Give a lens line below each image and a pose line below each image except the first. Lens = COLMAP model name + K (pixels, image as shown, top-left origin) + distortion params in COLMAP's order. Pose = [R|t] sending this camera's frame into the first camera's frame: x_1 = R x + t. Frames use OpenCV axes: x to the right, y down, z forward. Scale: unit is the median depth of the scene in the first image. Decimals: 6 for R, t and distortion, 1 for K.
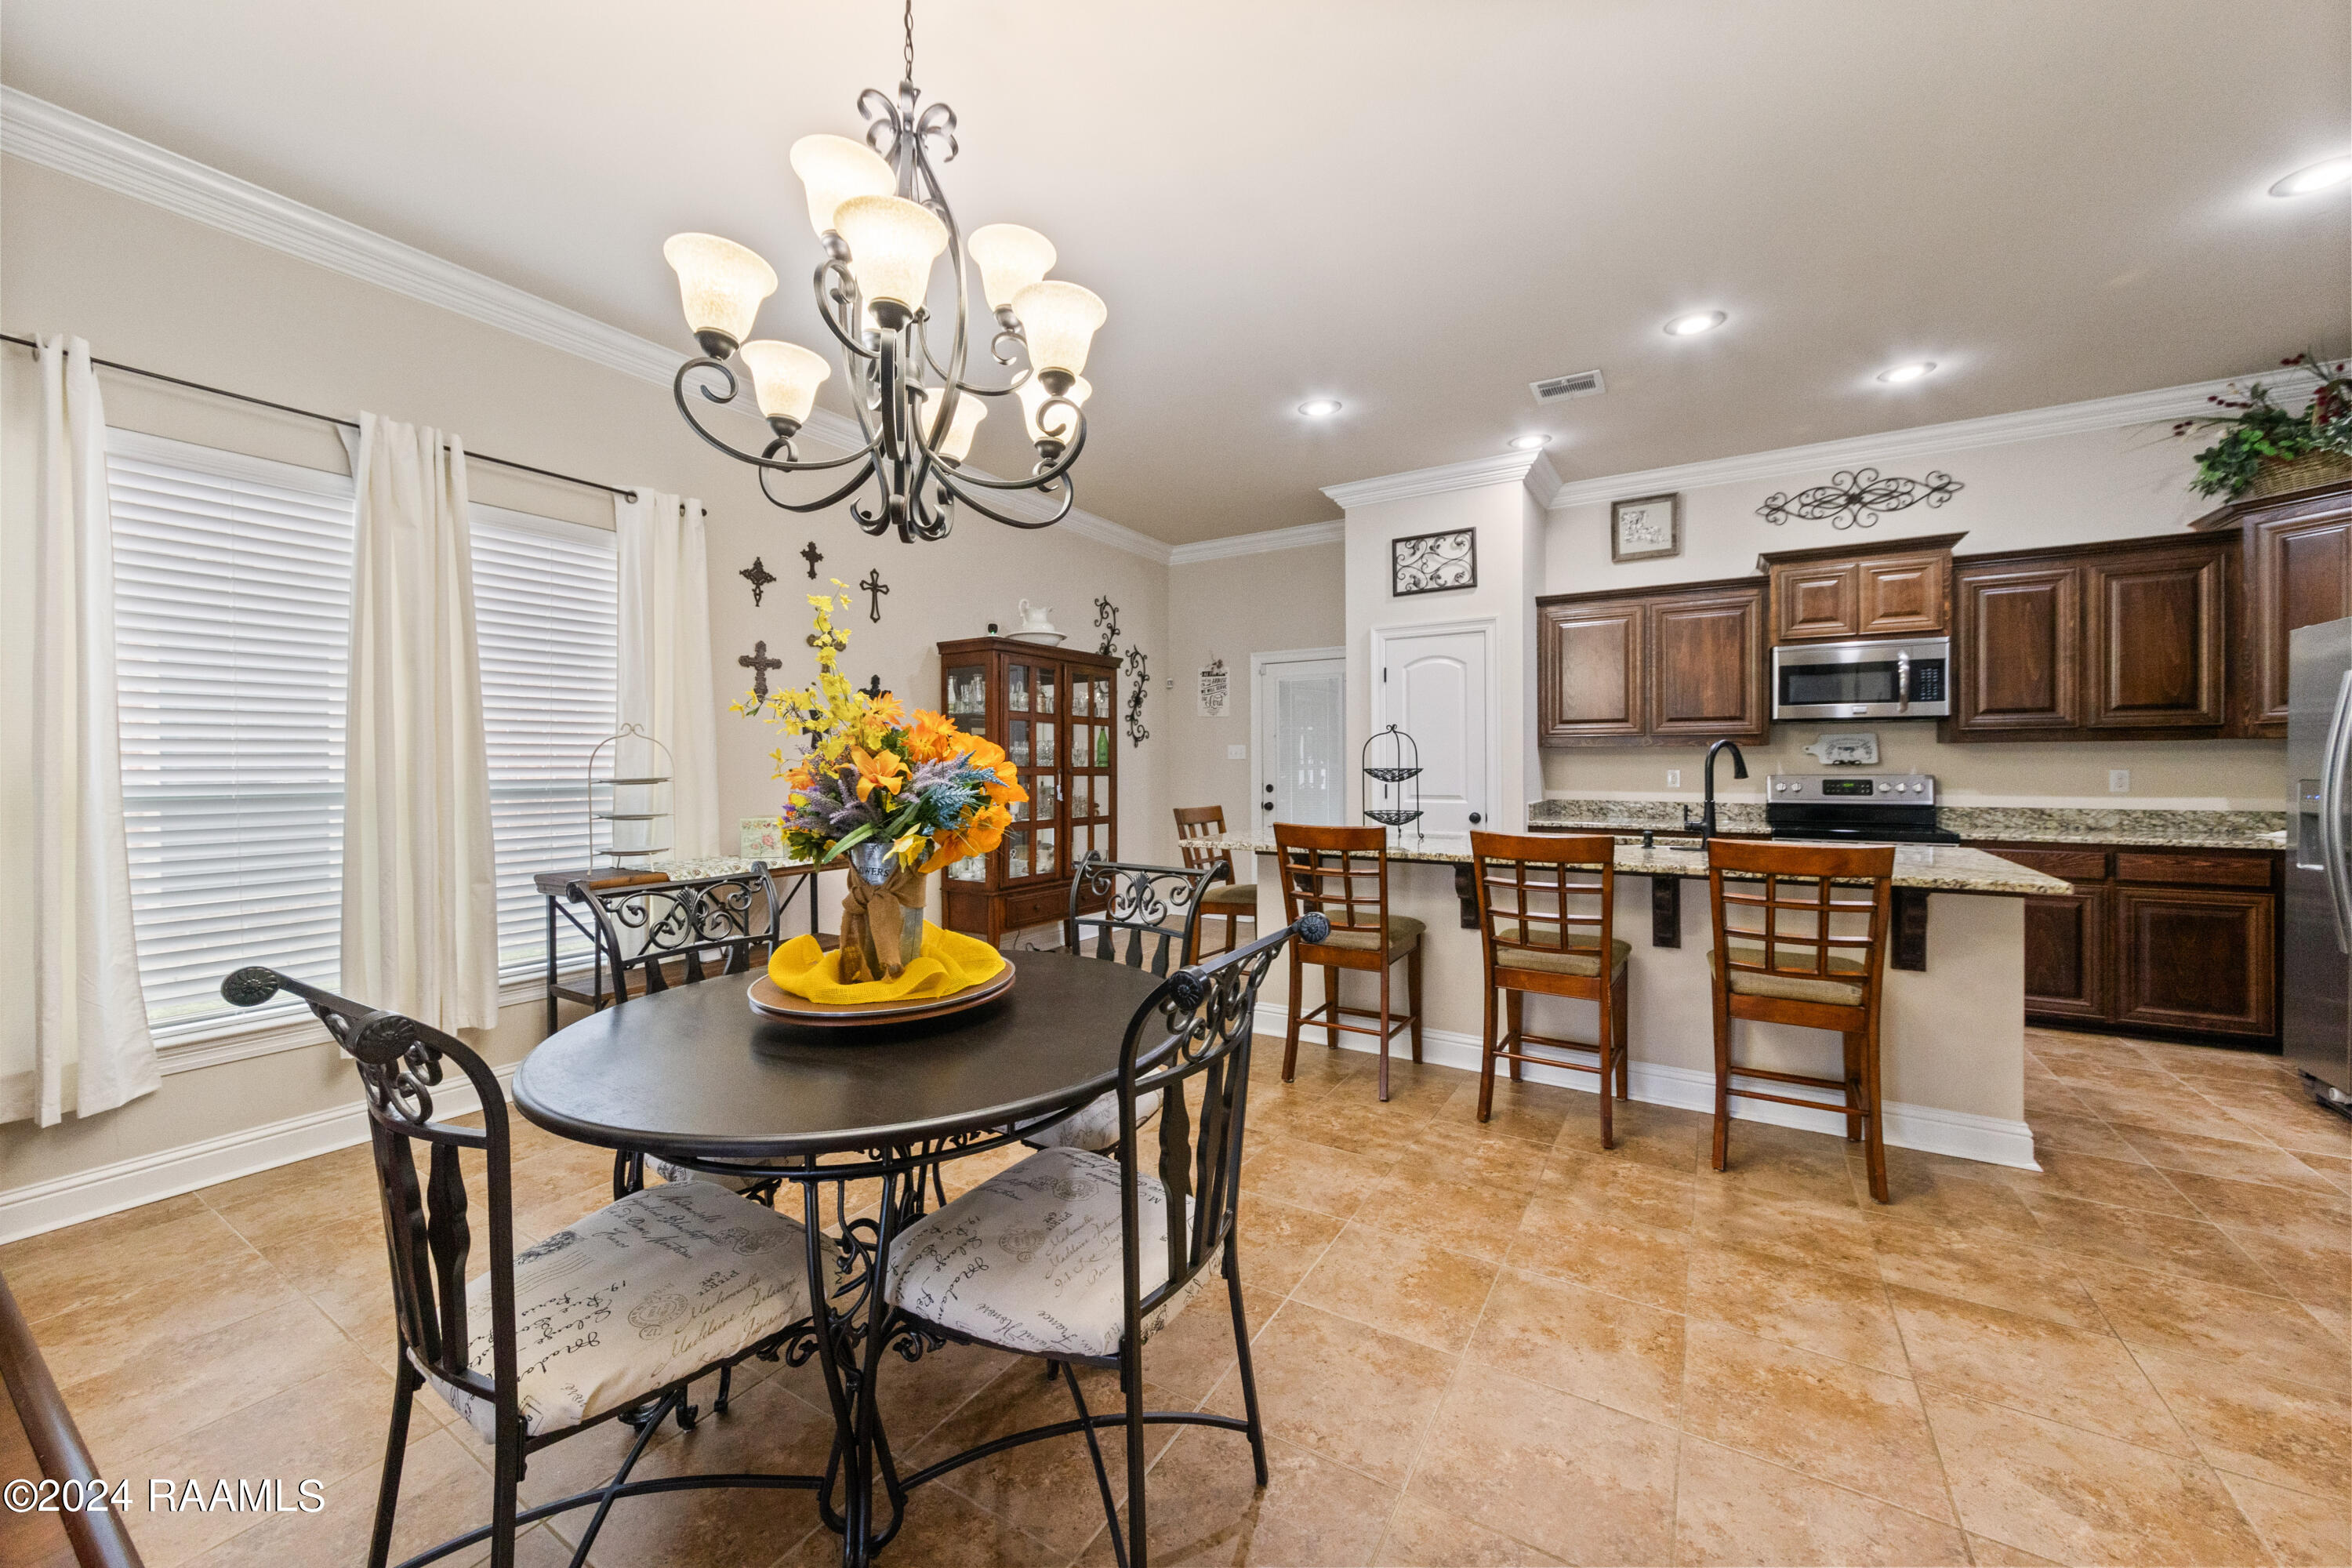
lens RADIAL K [[876.0, 0, 1175.9], [0, 876.0, 766.7], [0, 0, 1]] dist [0.000712, -0.000019]
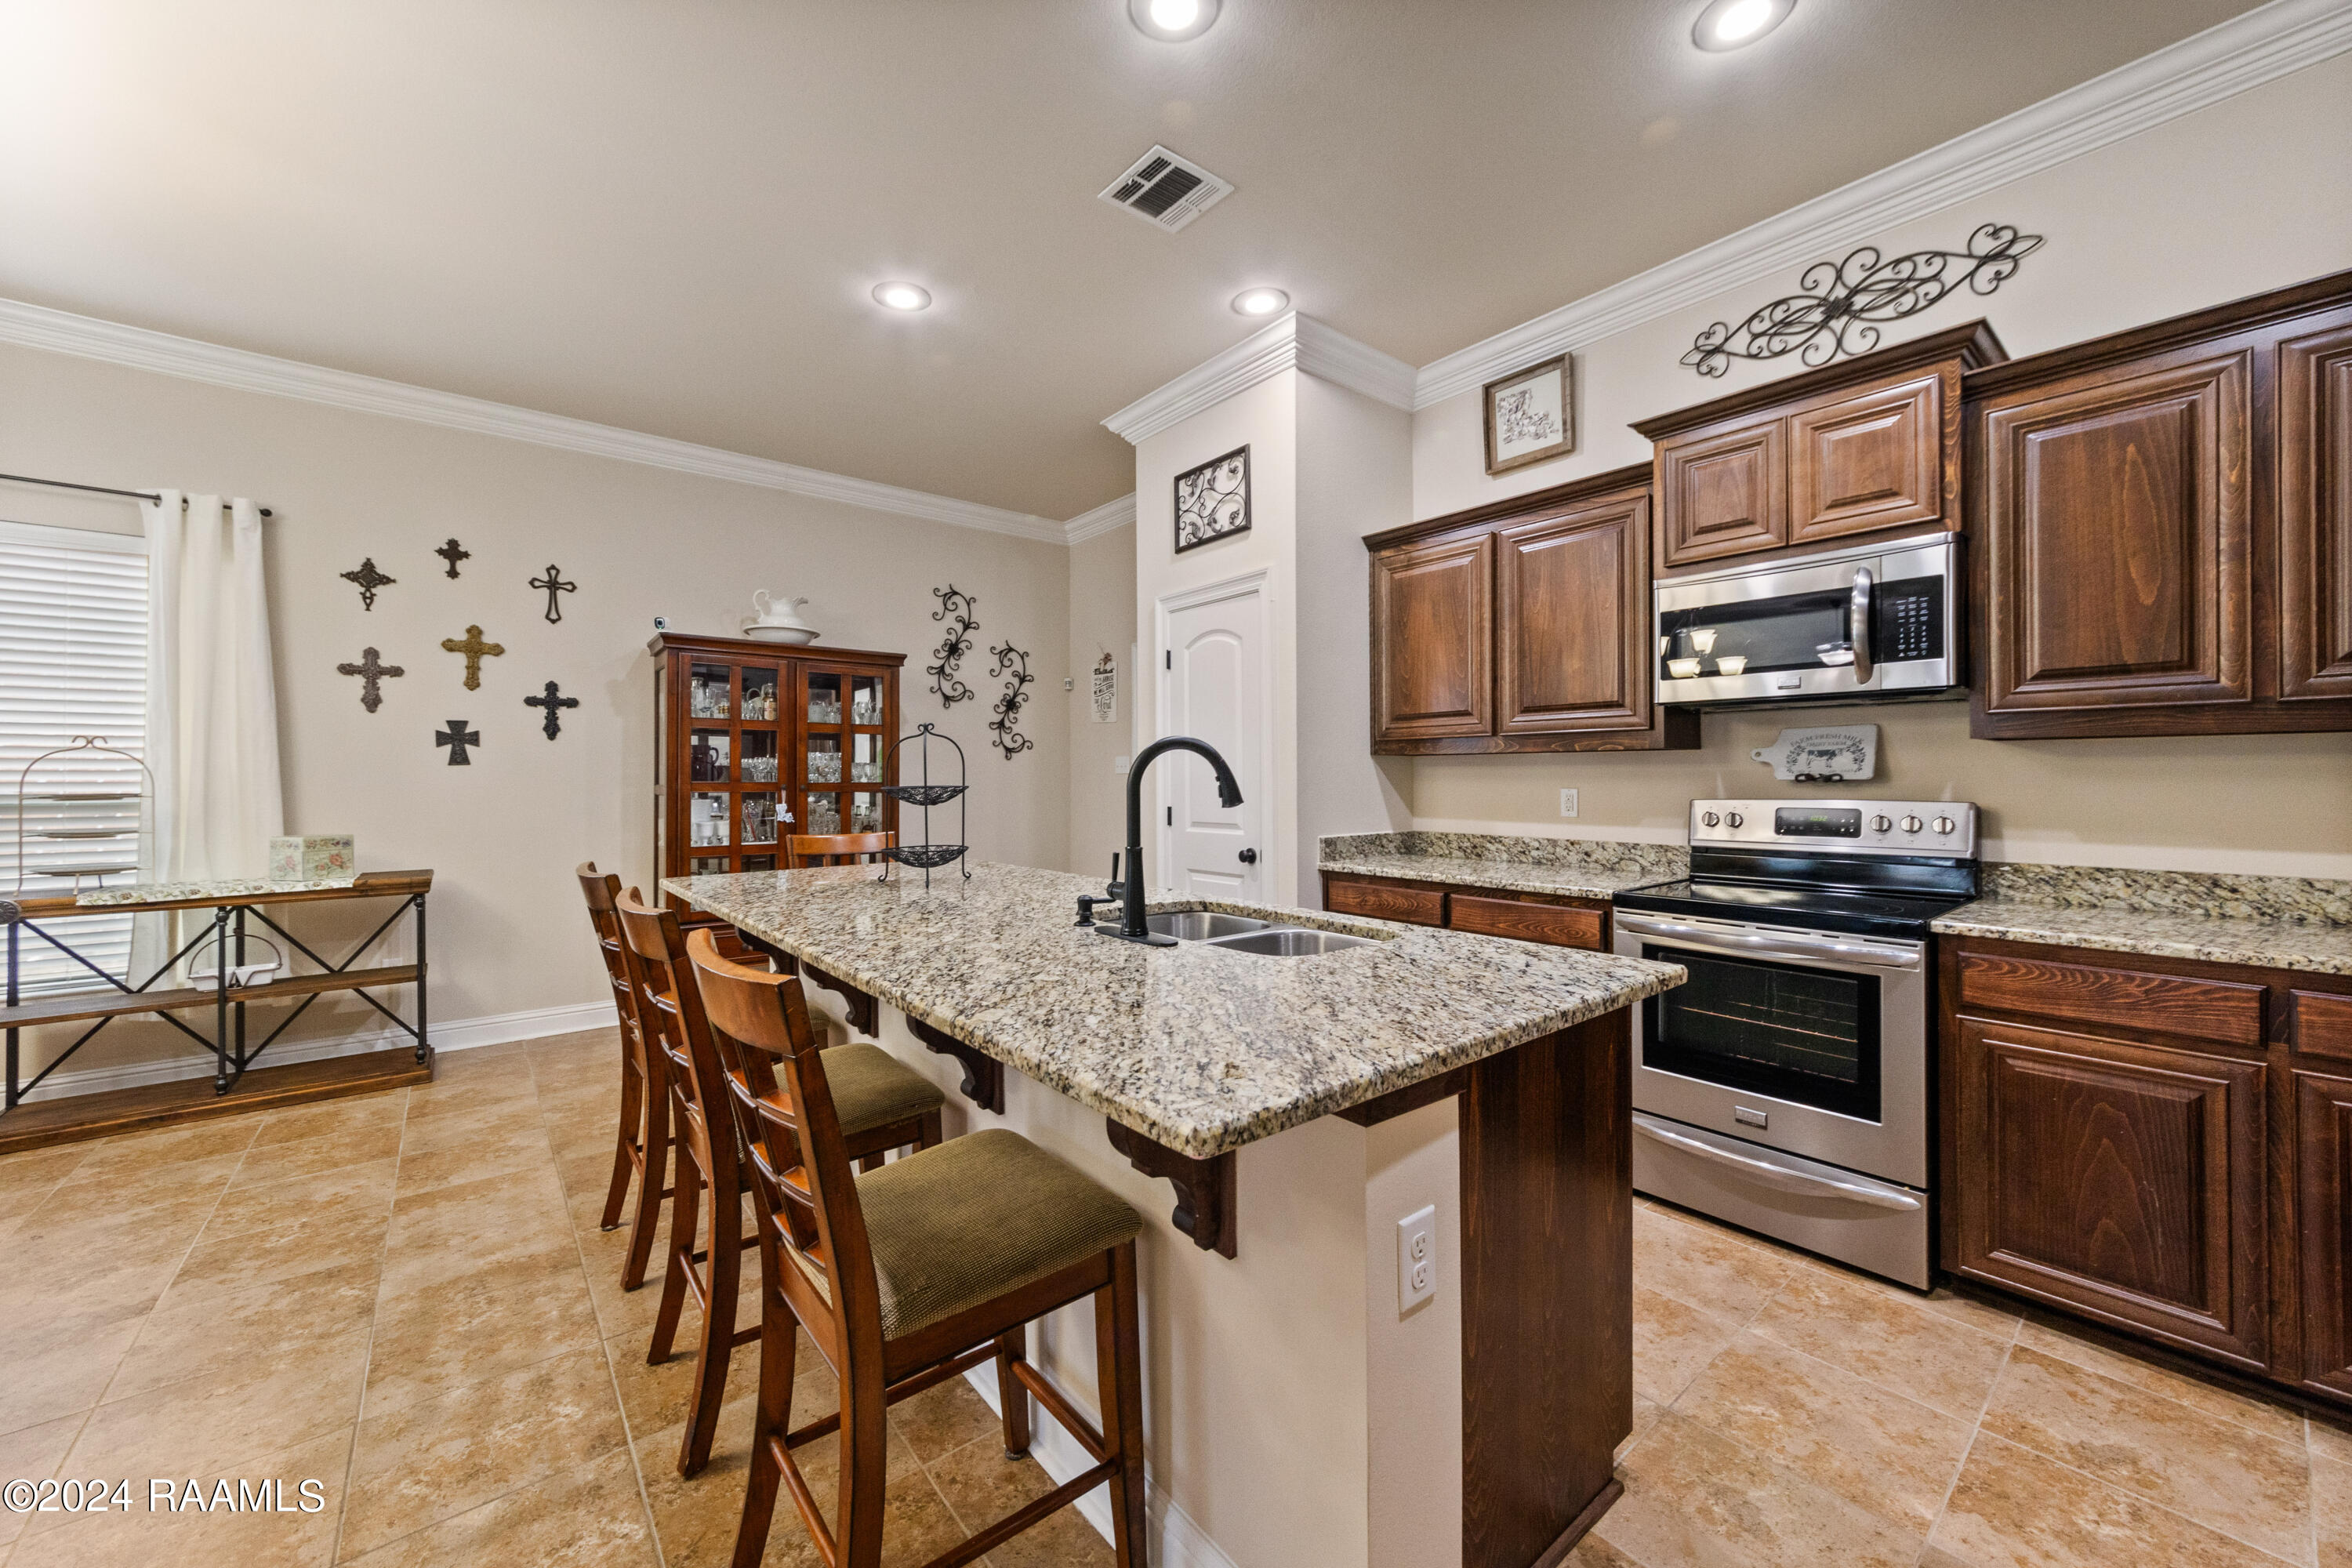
lens RADIAL K [[888.0, 0, 1184.4], [0, 888.0, 776.3], [0, 0, 1]] dist [-0.002475, 0.002099]
pose [[0.946518, 0.000084, -0.322651, 0.570348], [-0.002042, 0.999981, -0.005732, -0.001683], [0.322644, 0.006084, 0.946501, 0.334069]]
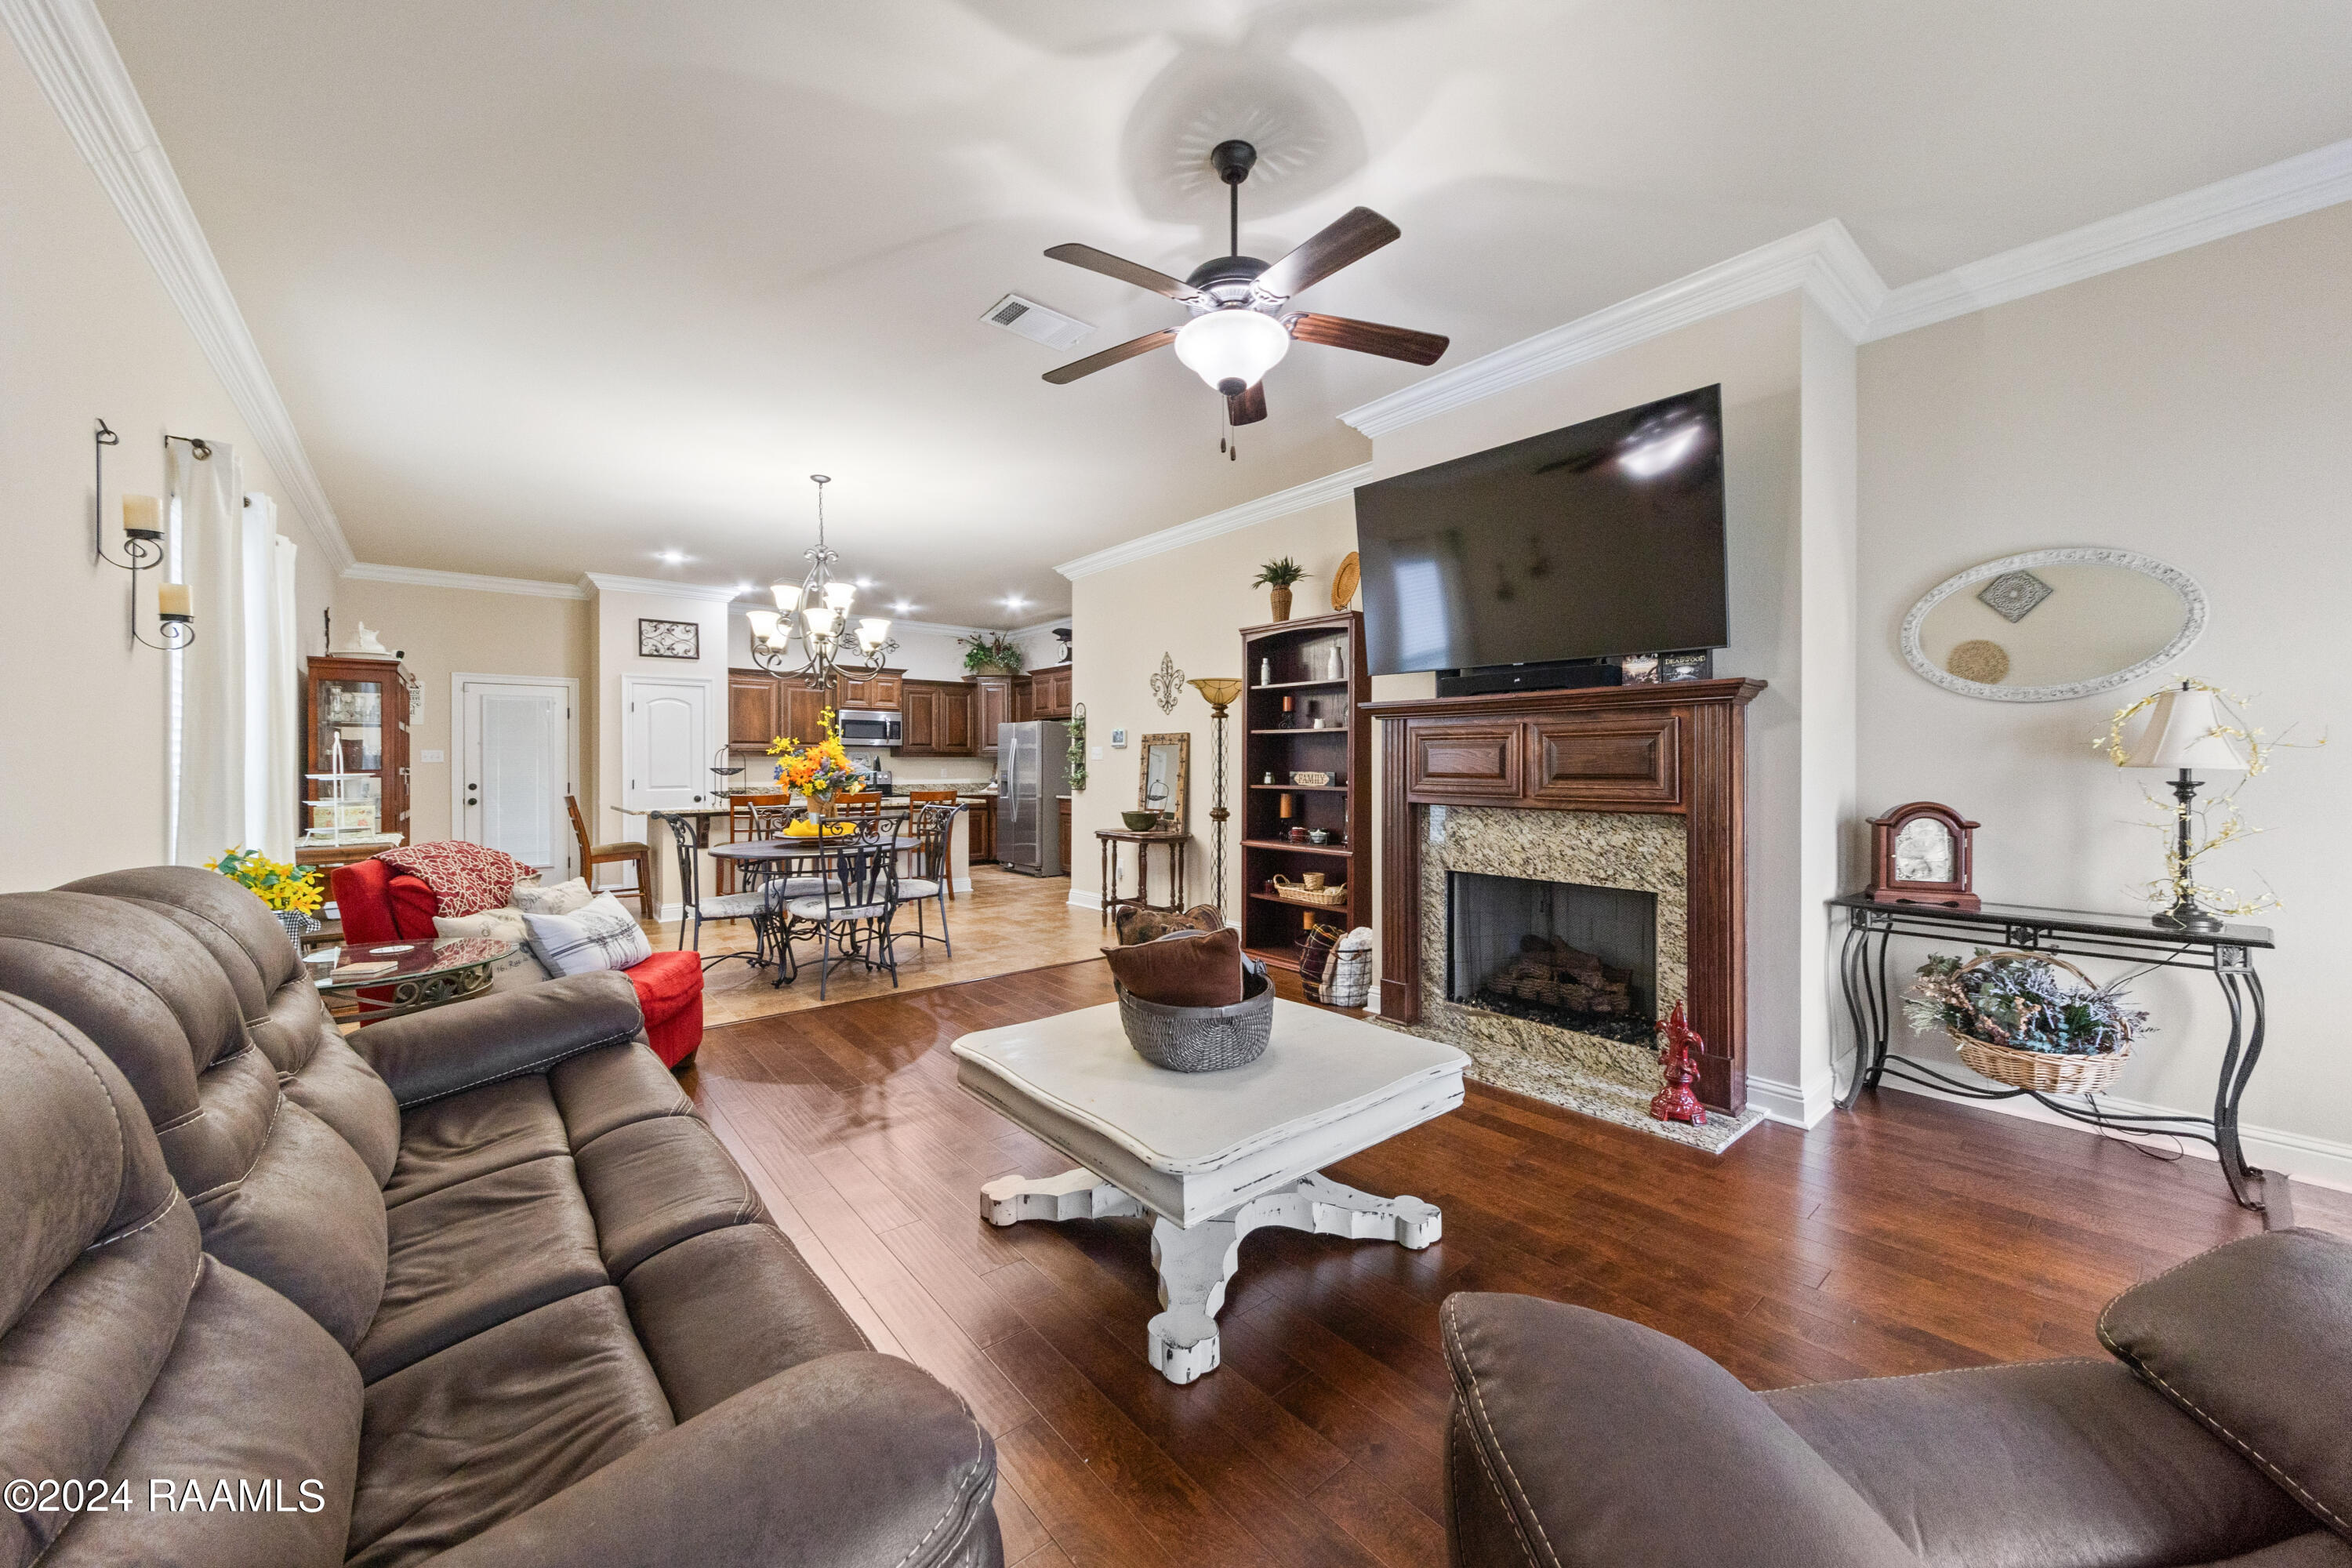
lens RADIAL K [[876.0, 0, 1175.9], [0, 876.0, 766.7], [0, 0, 1]] dist [0.000712, -0.000019]
pose [[0.322554, 0.000808, 0.946551, -1.018779], [0.005479, 0.999981, -0.002720, 0.007997], [-0.946535, 0.006064, 0.322543, -0.423147]]
